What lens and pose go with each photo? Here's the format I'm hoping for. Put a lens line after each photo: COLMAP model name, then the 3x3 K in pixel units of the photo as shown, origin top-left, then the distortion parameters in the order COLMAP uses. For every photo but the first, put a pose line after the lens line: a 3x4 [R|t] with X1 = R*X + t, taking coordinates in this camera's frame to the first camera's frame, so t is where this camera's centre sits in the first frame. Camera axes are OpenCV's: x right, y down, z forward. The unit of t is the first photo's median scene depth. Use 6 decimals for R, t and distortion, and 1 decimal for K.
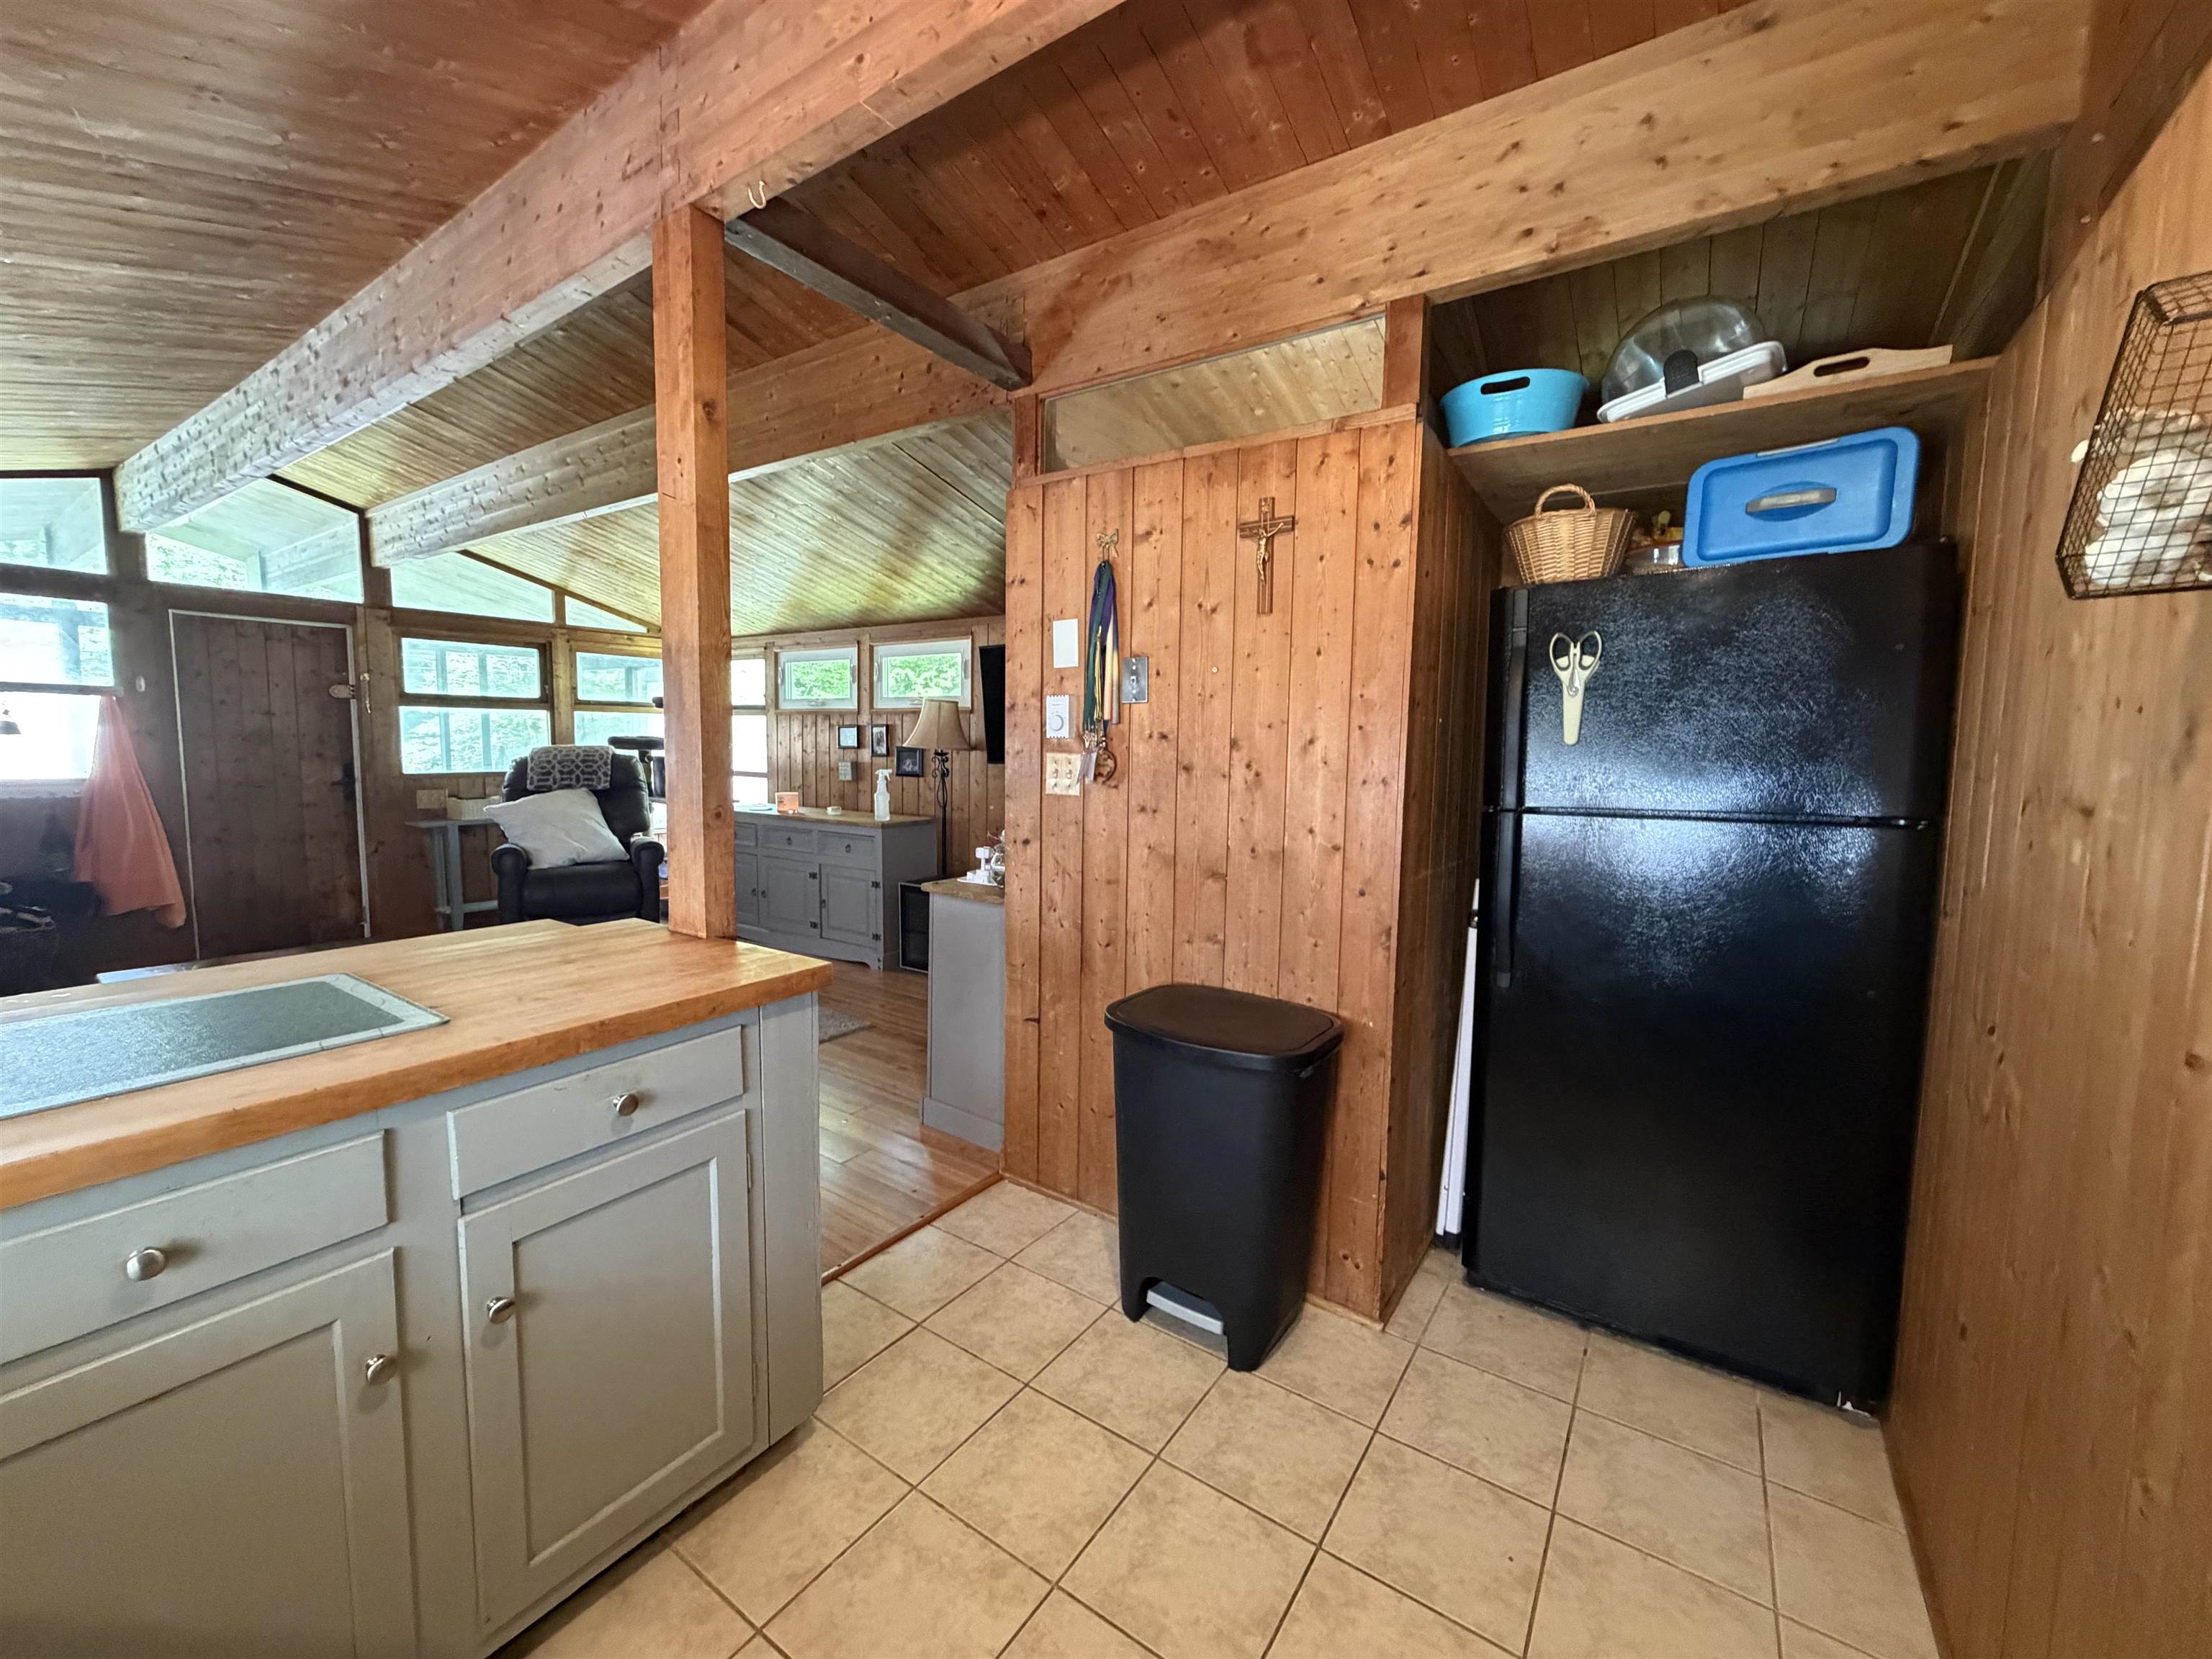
lens RADIAL K [[882.6, 0, 1101.0], [0, 882.6, 830.5], [0, 0, 1]] dist [0.000161, -0.000197]
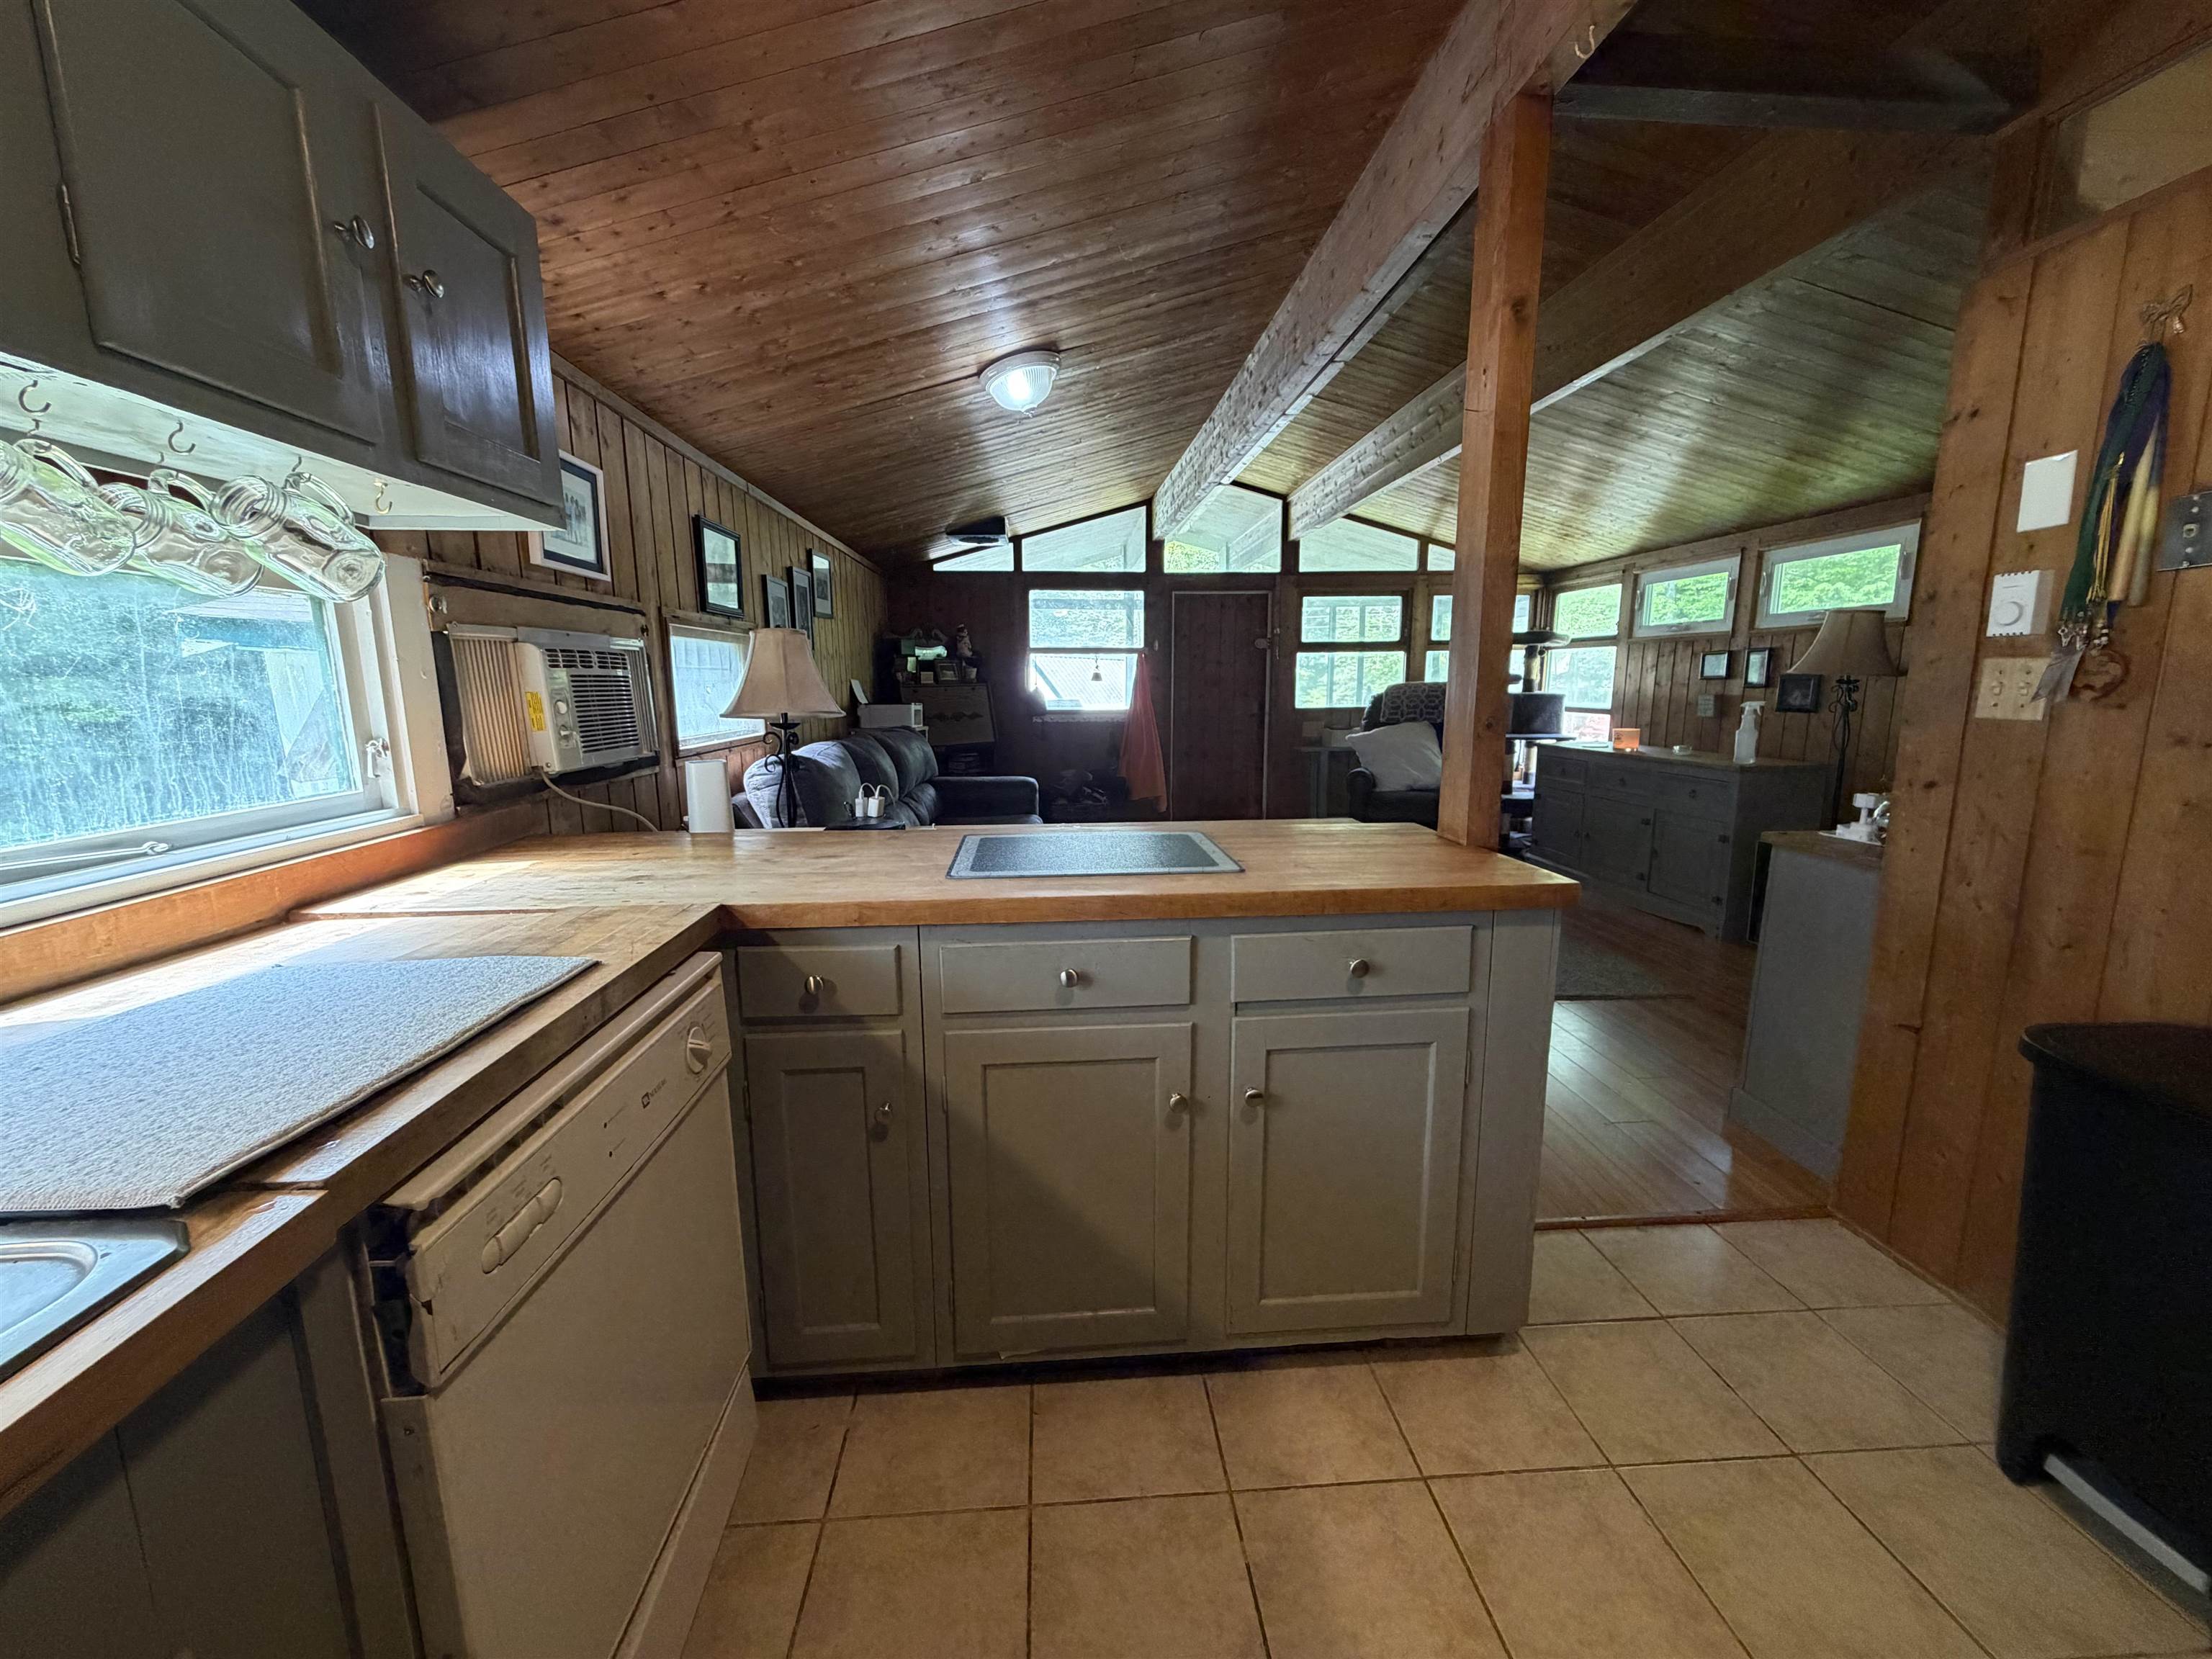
lens RADIAL K [[882.6, 0, 1101.1], [0, 882.6, 830.8], [0, 0, 1]] dist [0.000161, -0.000197]
pose [[0.619335, 0.108339, -0.777616, 0.057278], [-0.059813, 0.994066, 0.090857, 0.023390], [0.782845, -0.009760, 0.622140, 0.014391]]
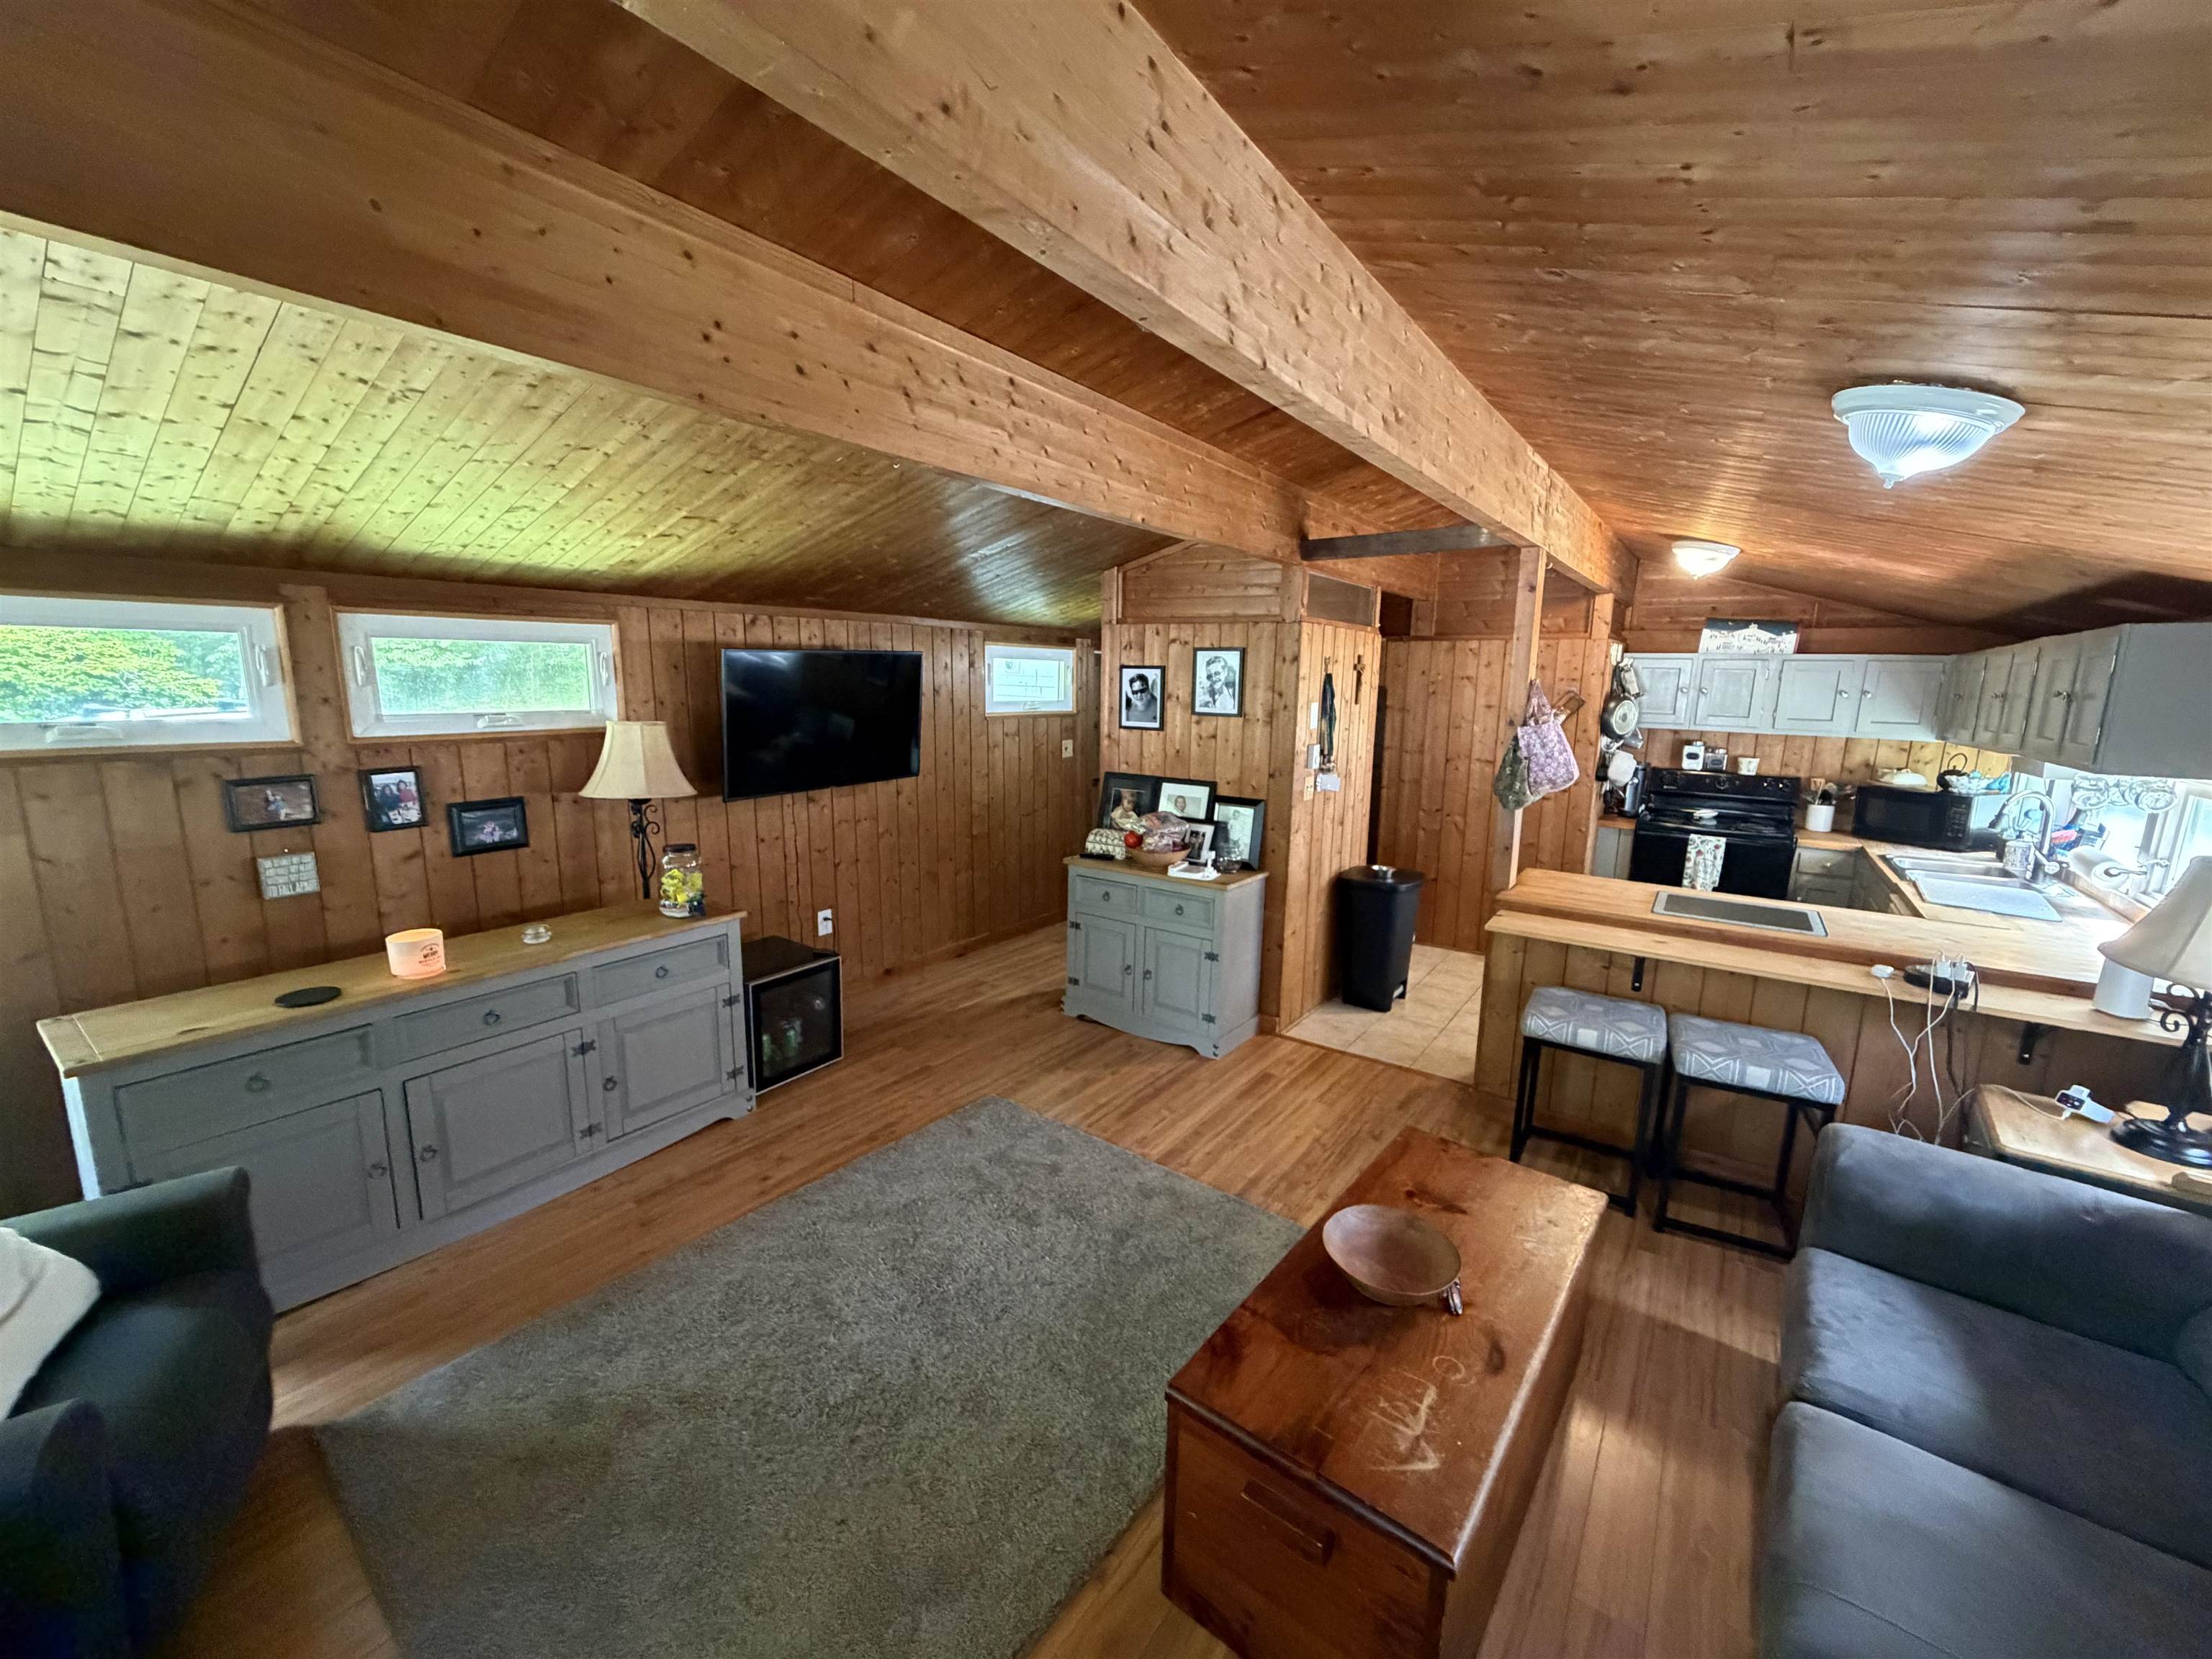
lens RADIAL K [[882.6, 0, 1096.4], [0, 882.6, 831.1], [0, 0, 1]] dist [0.000161, -0.000197]
pose [[0.019611, -0.195183, 0.980571, -1.641998], [0.083124, 0.977682, 0.192946, -0.324061], [-0.996346, 0.077725, 0.035398, 1.240345]]
